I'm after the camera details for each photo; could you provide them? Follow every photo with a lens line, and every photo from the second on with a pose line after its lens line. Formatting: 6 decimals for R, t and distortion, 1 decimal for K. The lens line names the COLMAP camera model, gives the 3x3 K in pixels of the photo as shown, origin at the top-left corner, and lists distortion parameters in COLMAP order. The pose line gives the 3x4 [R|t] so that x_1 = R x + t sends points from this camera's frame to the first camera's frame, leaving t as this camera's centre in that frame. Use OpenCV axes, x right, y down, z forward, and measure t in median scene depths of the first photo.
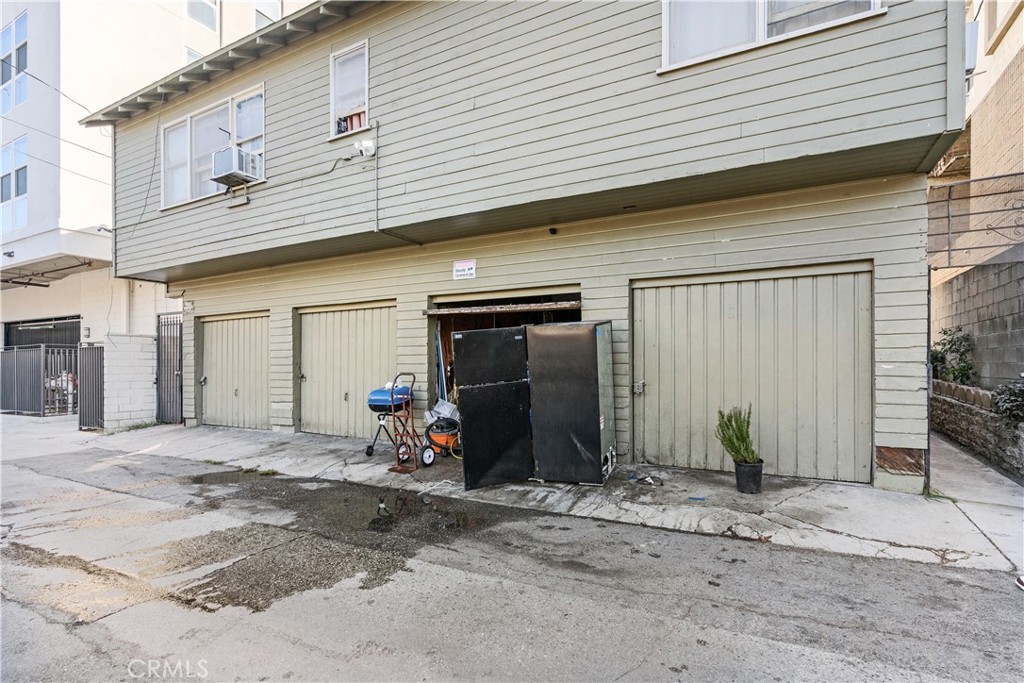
lens RADIAL K [[487.1, 0, 521.3], [0, 487.1, 363.7], [0, 0, 1]] dist [-0.001874, -0.001071]
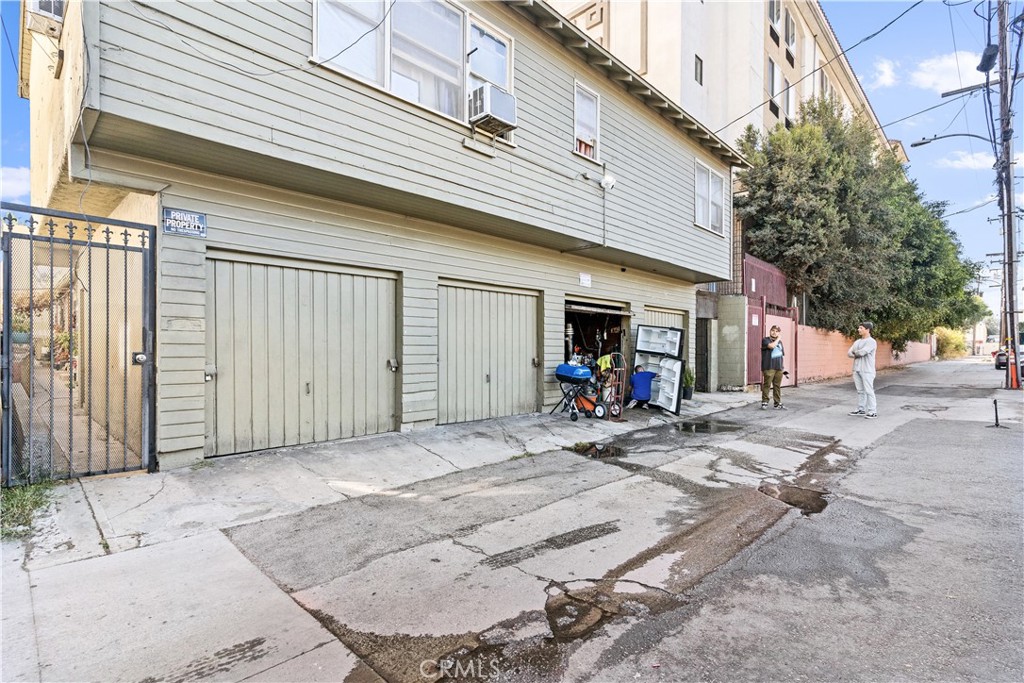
lens RADIAL K [[487.1, 0, 516.9], [0, 487.1, 350.1], [0, 0, 1]] dist [-0.001874, -0.001071]
pose [[0.297157, 0.004659, 0.954817, -1.534156], [-0.008844, 0.999959, -0.002127, 0.014257], [-0.954788, -0.007813, 0.297186, 0.781888]]
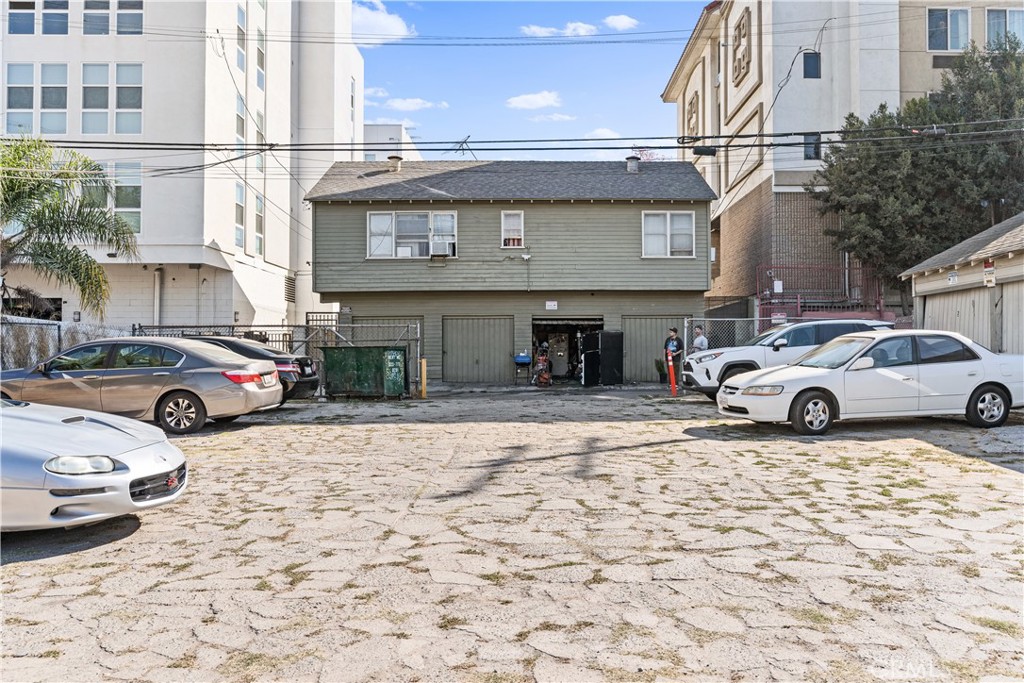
lens RADIAL K [[795.0, 0, 610.8], [0, 795.0, 338.7], [0, 0, 1]] dist [0.008384, -0.006612]
pose [[0.844887, 0.007459, 0.534893, -1.952586], [0.001275, 0.999872, -0.015957, 0.029779], [-0.534944, 0.014164, 0.844769, -2.423970]]
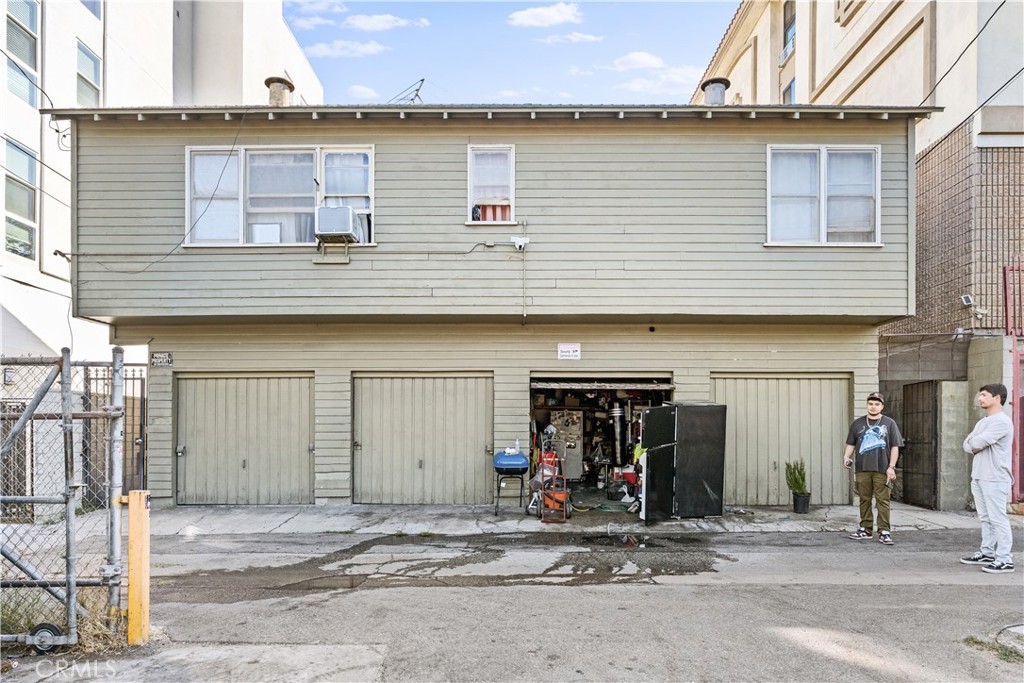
lens RADIAL K [[638.2, 0, 523.5], [0, 638.2, 427.8], [0, 0, 1]] dist [-0.009422, 0.002121]
pose [[0.885769, 0.007778, 0.464062, -0.934479], [-0.005454, 0.999965, -0.006350, 0.000815], [-0.464095, 0.003094, 0.885780, -0.306773]]
